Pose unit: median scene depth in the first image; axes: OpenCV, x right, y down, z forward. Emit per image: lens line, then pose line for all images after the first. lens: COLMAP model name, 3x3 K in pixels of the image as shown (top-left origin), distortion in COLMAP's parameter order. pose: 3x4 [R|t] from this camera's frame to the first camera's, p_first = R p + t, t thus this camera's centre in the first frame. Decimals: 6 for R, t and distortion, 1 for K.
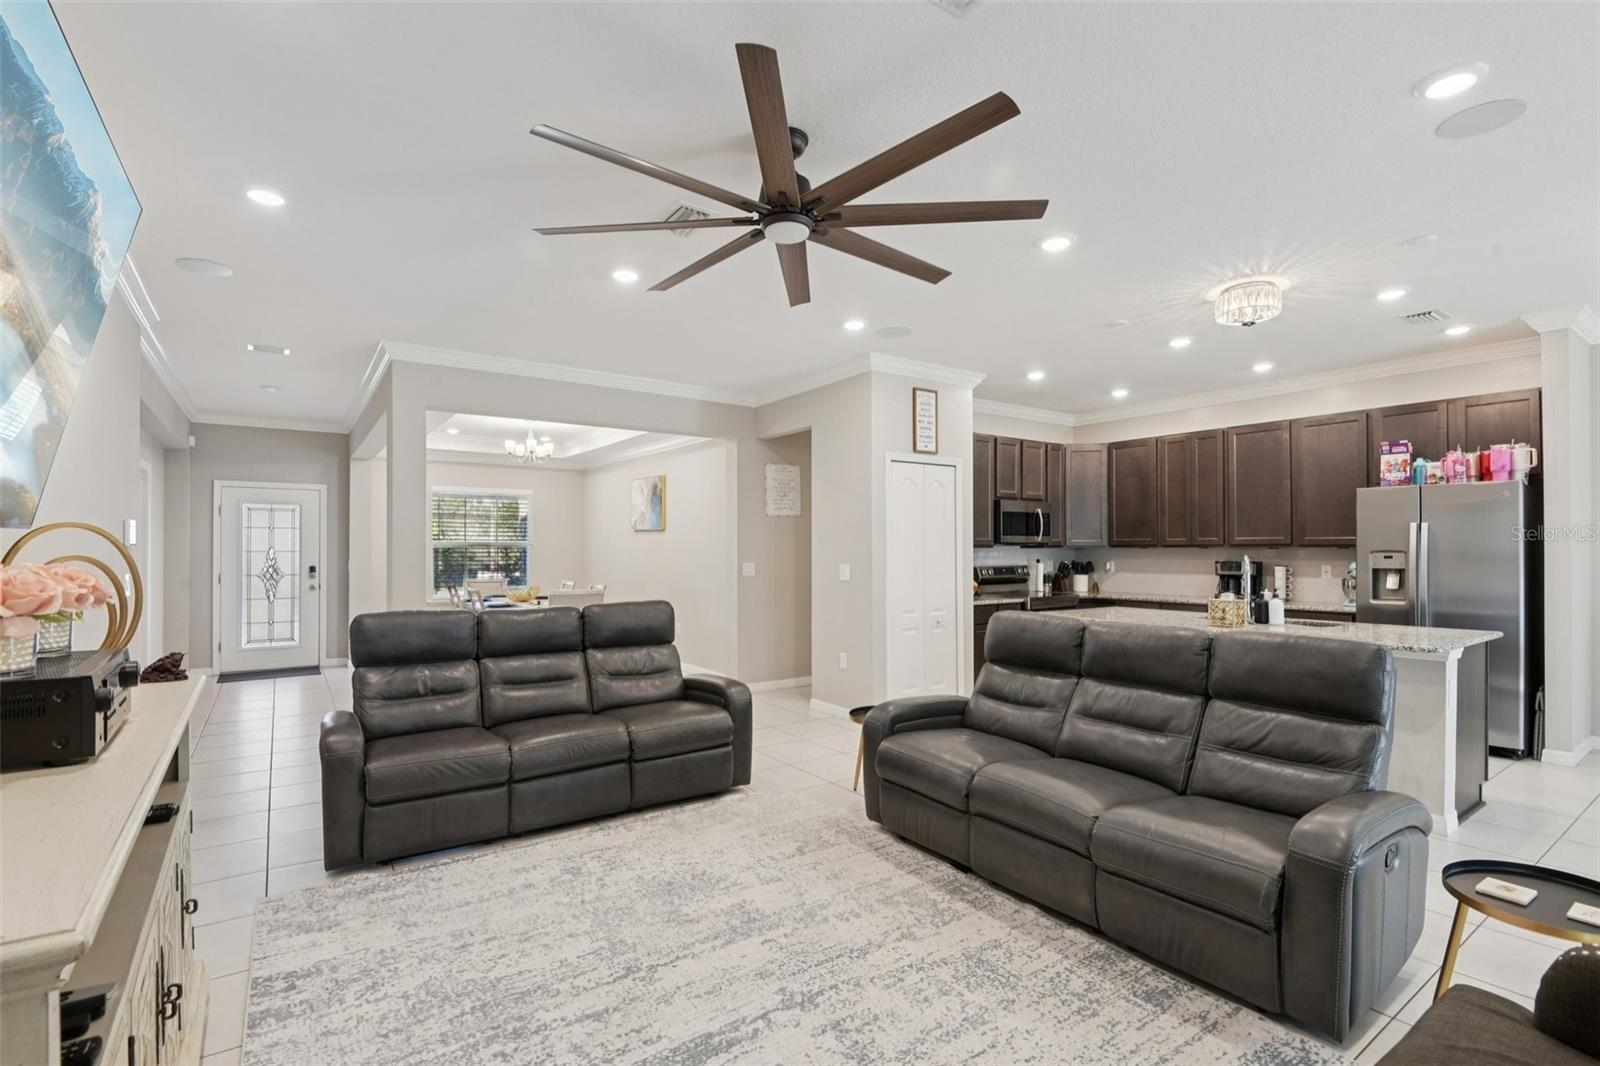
lens RADIAL K [[739.6, 0, 783.1], [0, 739.6, 553.4], [0, 0, 1]] dist [0.000257, -0.010320]
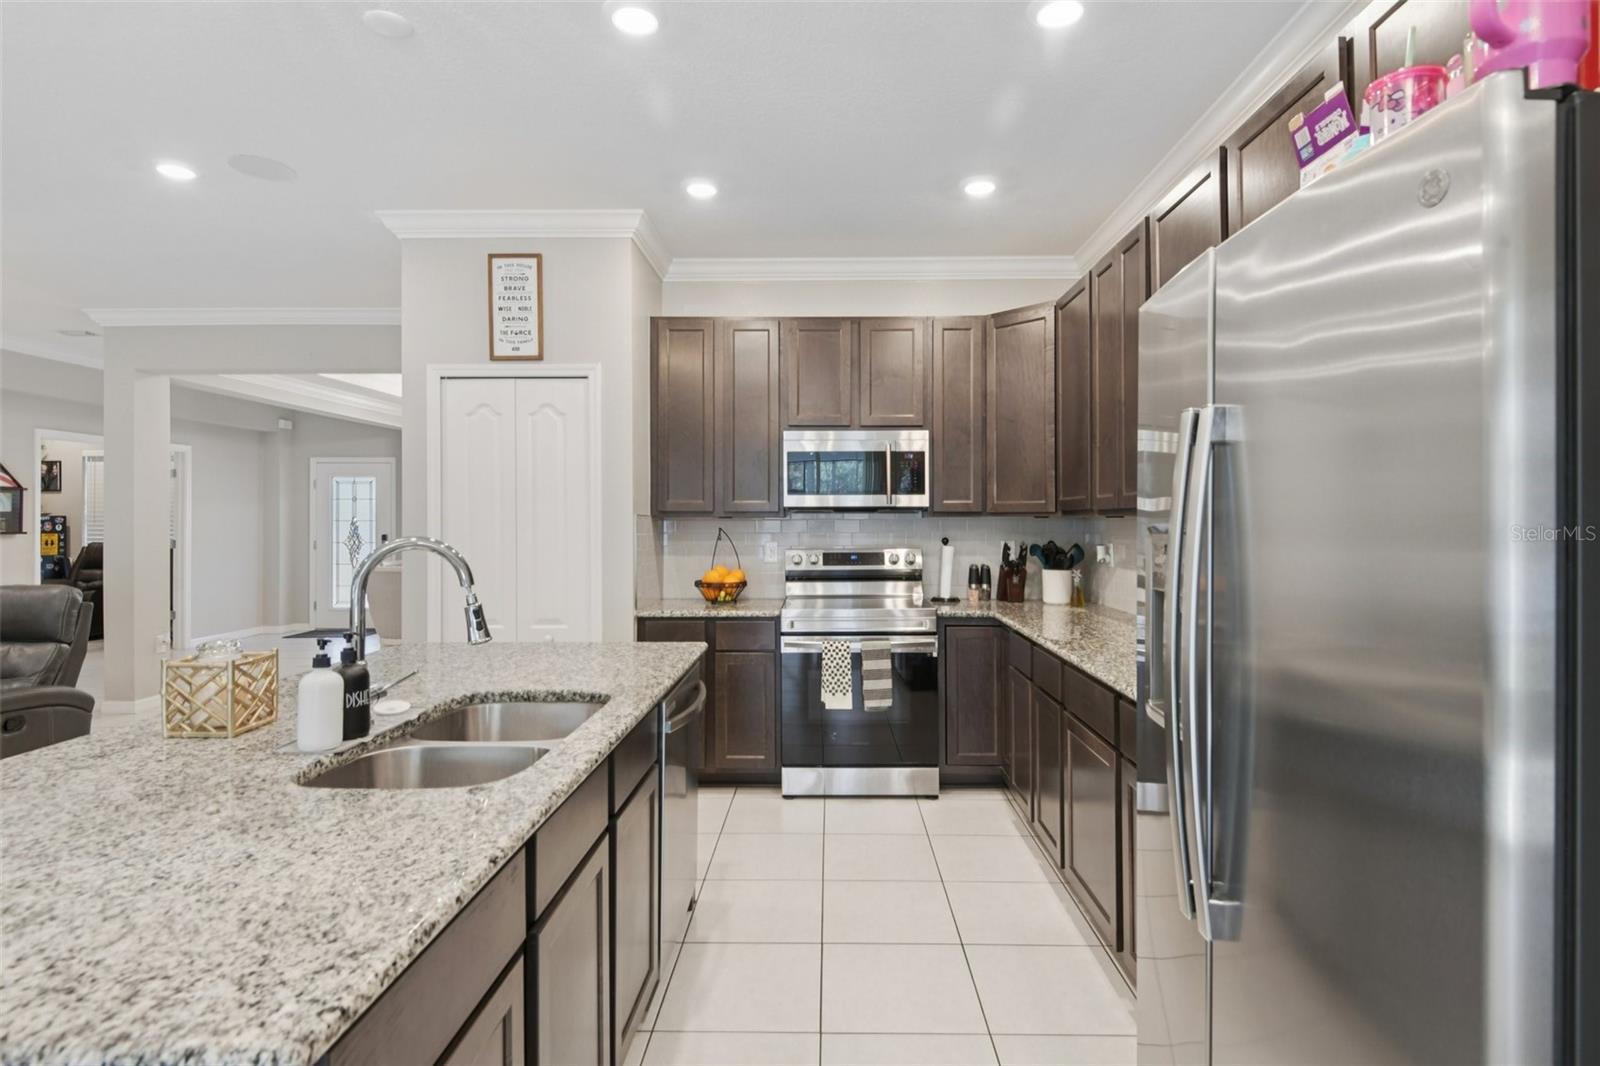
lens RADIAL K [[794.0, 0, 830.2], [0, 794.0, 524.9], [0, 0, 1]] dist [0.001102, -0.000432]
pose [[0.819989, 0.004659, -0.572360, 0.783422], [-0.003439, 0.999989, 0.003213, -0.004046], [0.572369, -0.000667, 0.819996, 0.621419]]
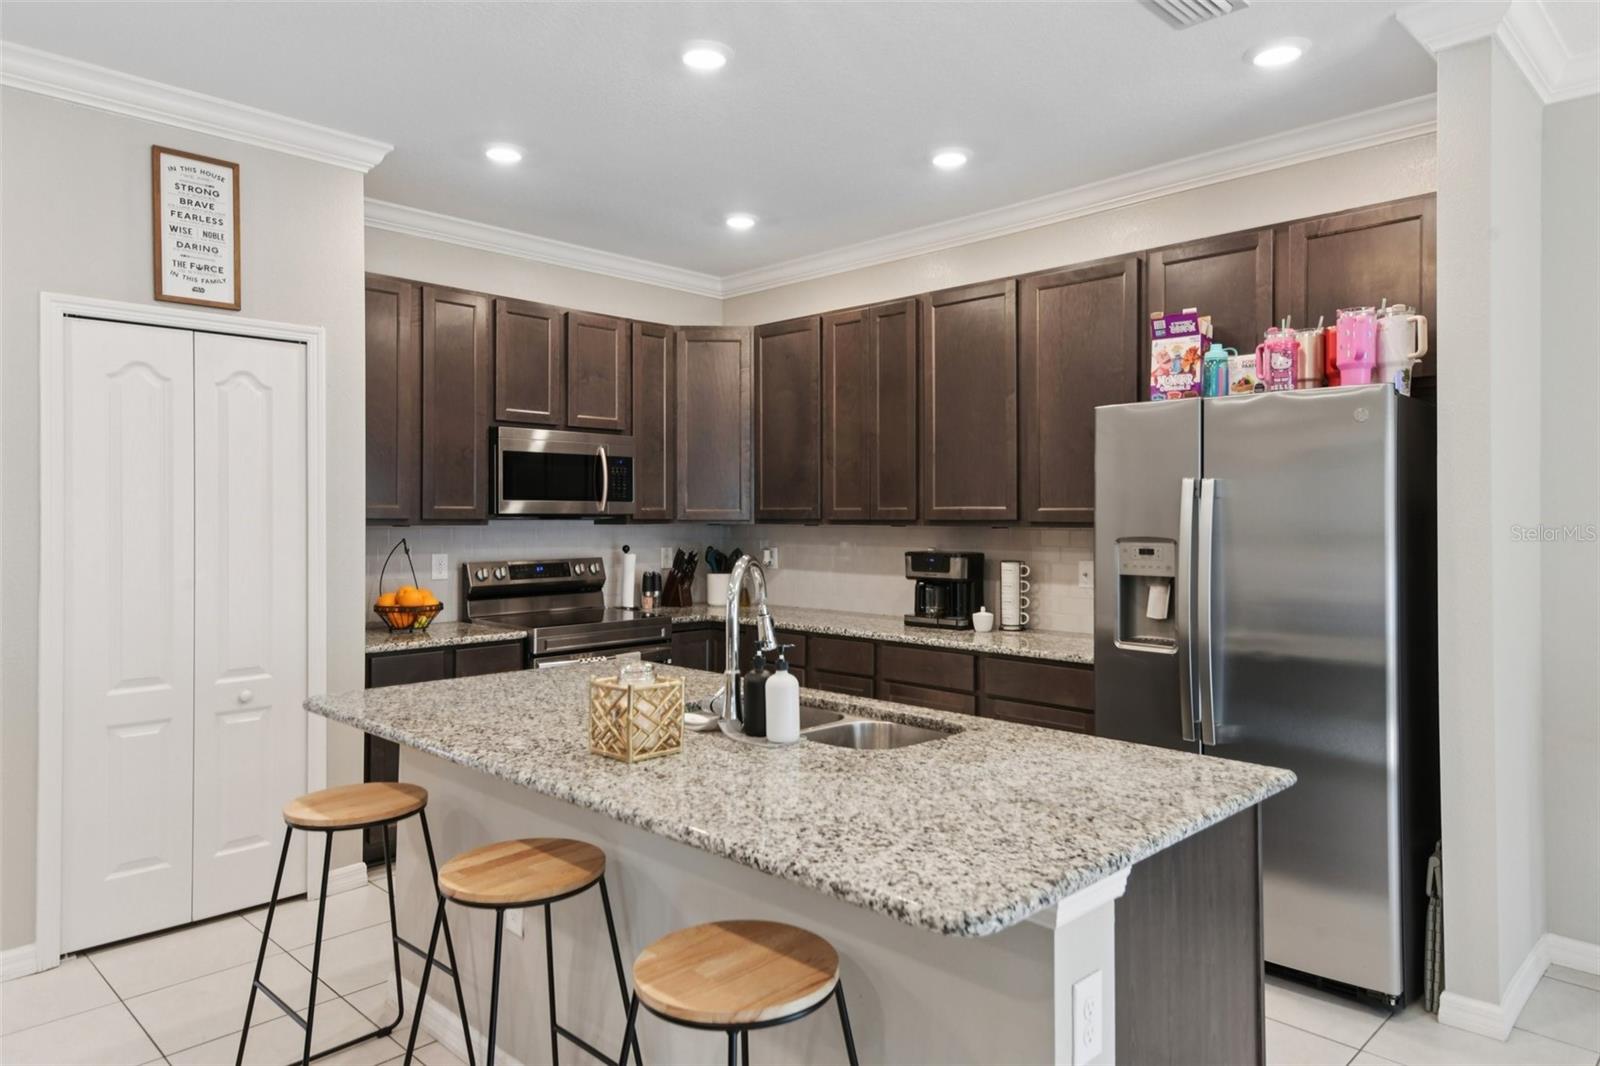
lens RADIAL K [[1015.6, 0, 791.9], [0, 1015.6, 516.5], [0, 0, 1]] dist [0.063556, -0.023206]
pose [[0.982651, 0.002431, 0.185448, 0.422870], [-0.001522, 0.999986, -0.005049, -0.011868], [-0.185457, 0.004679, 0.982641, 0.353979]]
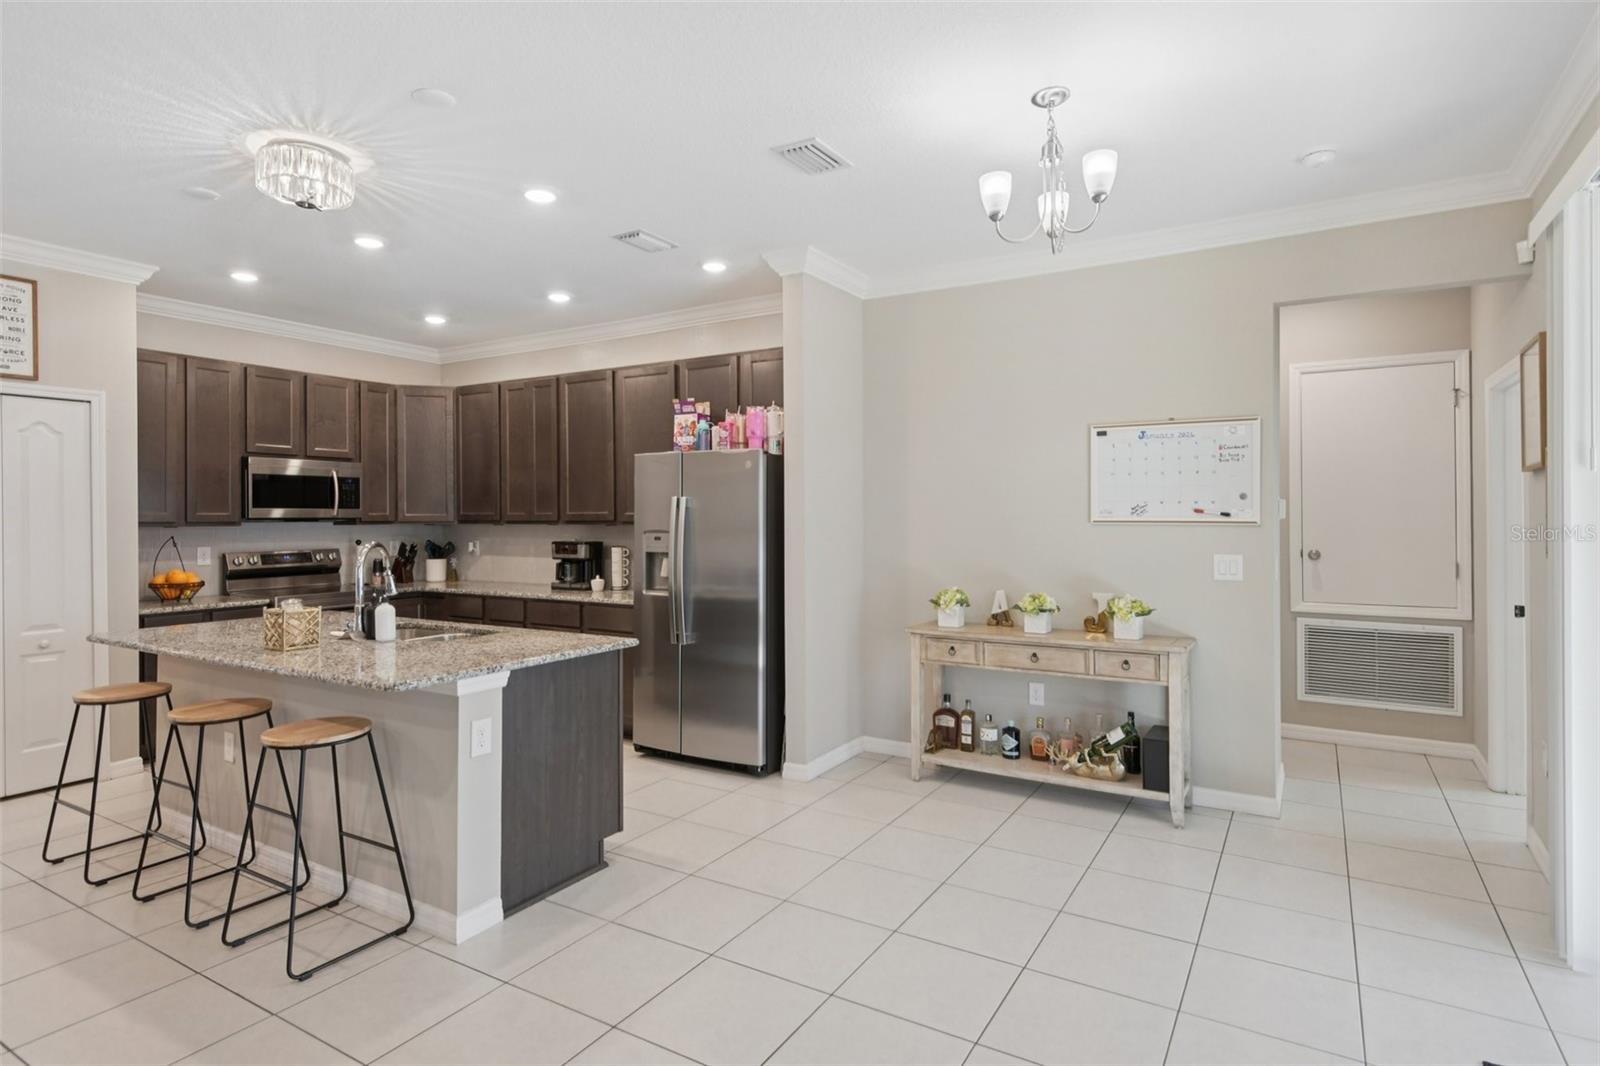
lens RADIAL K [[848.8, 0, 805.0], [0, 848.8, 520.8], [0, 0, 1]] dist [0.016336, -0.009872]
pose [[0.908390, -0.003928, 0.418105, 0.509476], [0.004115, 0.999991, 0.000455, -0.012502], [-0.418103, 0.001307, 0.908399, 0.063870]]
